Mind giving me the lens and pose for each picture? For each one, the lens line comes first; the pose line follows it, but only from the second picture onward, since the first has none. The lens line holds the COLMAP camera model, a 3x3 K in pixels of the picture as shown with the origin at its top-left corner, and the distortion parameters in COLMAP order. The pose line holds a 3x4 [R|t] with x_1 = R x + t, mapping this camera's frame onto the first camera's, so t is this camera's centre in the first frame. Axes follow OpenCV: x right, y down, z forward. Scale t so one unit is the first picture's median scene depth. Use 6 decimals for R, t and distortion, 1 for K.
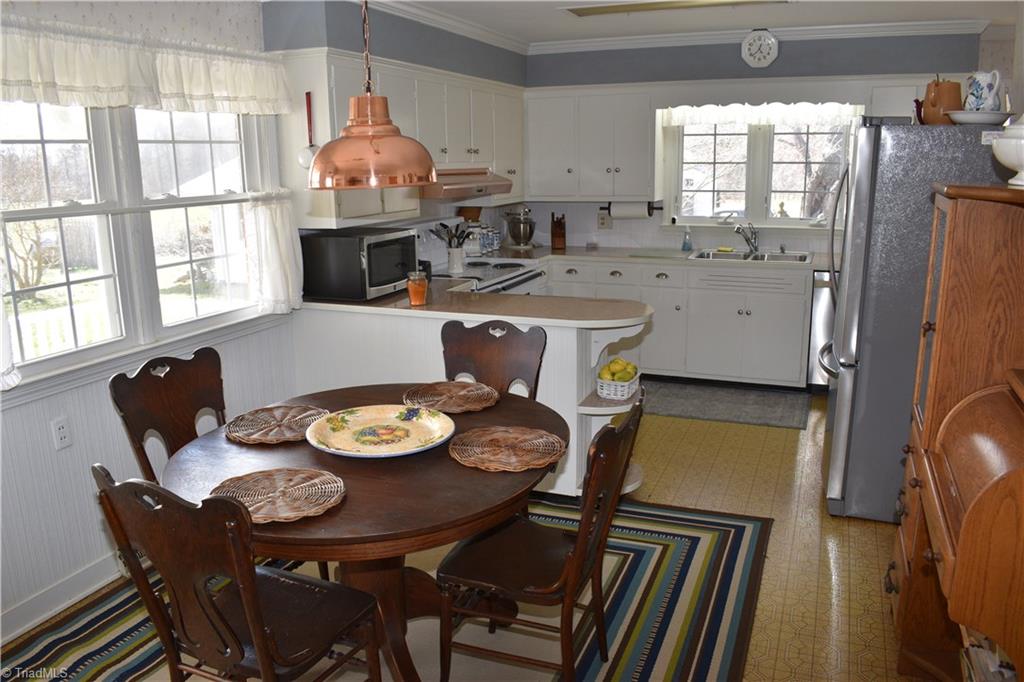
lens RADIAL K [[797.6, 0, 514.5], [0, 797.6, 344.6], [0, 0, 1]] dist [-0.107273, 0.022086]
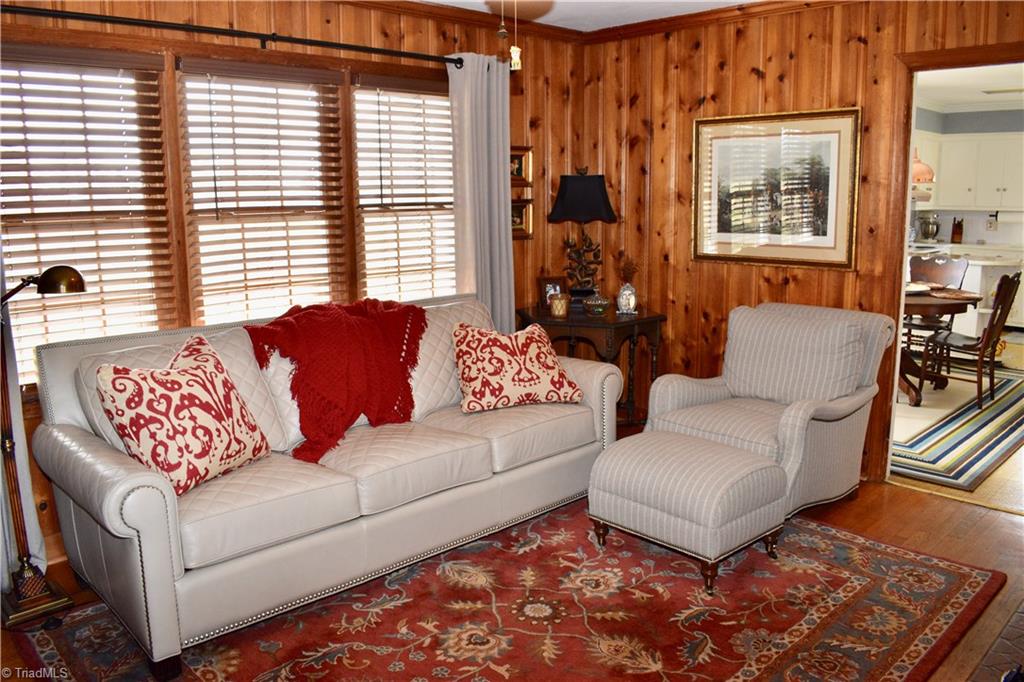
lens RADIAL K [[797.6, 0, 512.4], [0, 797.6, 342.3], [0, 0, 1]] dist [-0.107273, 0.022086]
pose [[0.912739, 0.086128, -0.399362, -0.207785], [-0.101265, 0.994716, -0.016918, 0.321763], [0.395795, 0.055883, 0.916637, -1.167043]]
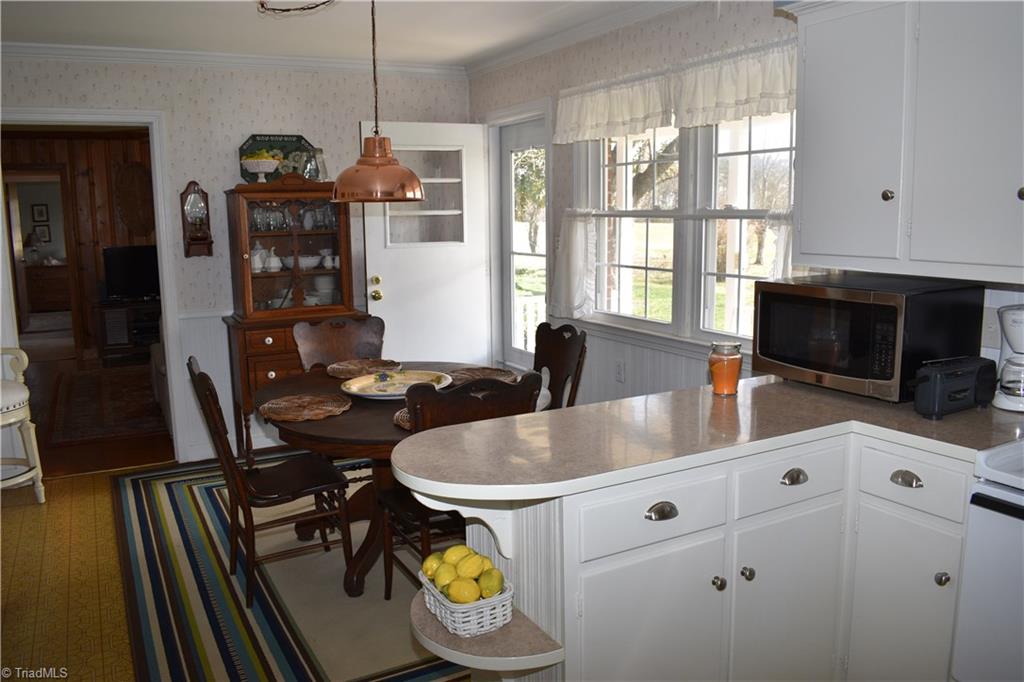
lens RADIAL K [[797.6, 0, 510.5], [0, 797.6, 343.9], [0, 0, 1]] dist [-0.107273, 0.022086]
pose [[-0.635423, 0.146151, -0.758206, 0.535162], [-0.156533, 0.937156, 0.311829, -0.299481], [0.756131, 0.316827, -0.572613, 1.422163]]
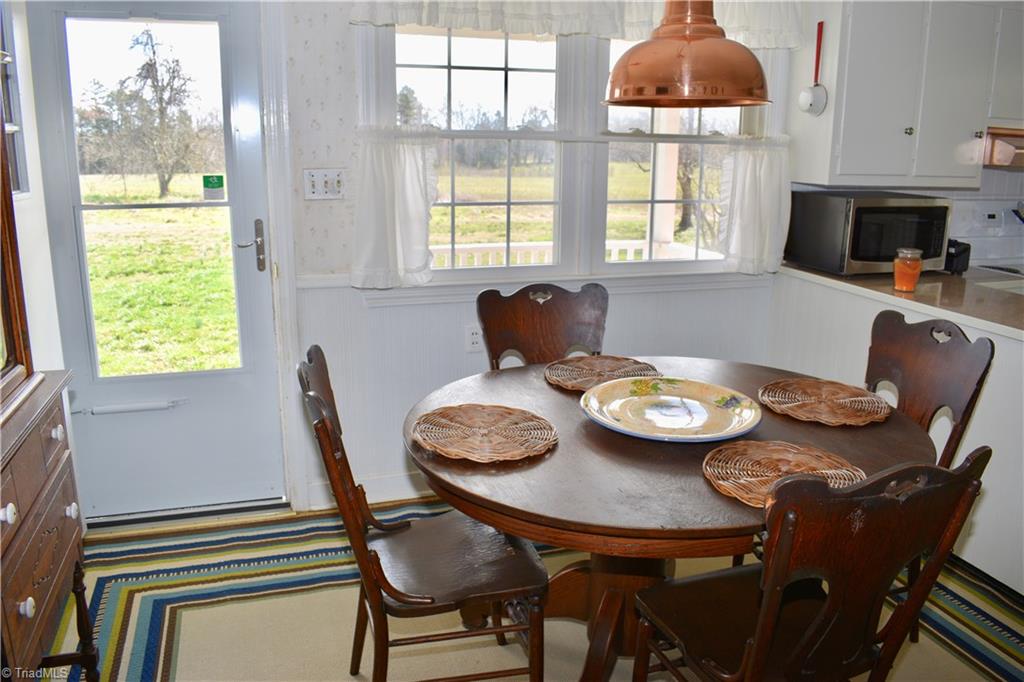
lens RADIAL K [[797.6, 0, 512.0], [0, 797.6, 337.0], [0, 0, 1]] dist [-0.107273, 0.022086]
pose [[0.635309, 0.202860, -0.745138, 0.244529], [-0.192925, 0.975979, 0.101216, -0.010421], [0.747771, 0.079452, 0.659185, 0.256763]]
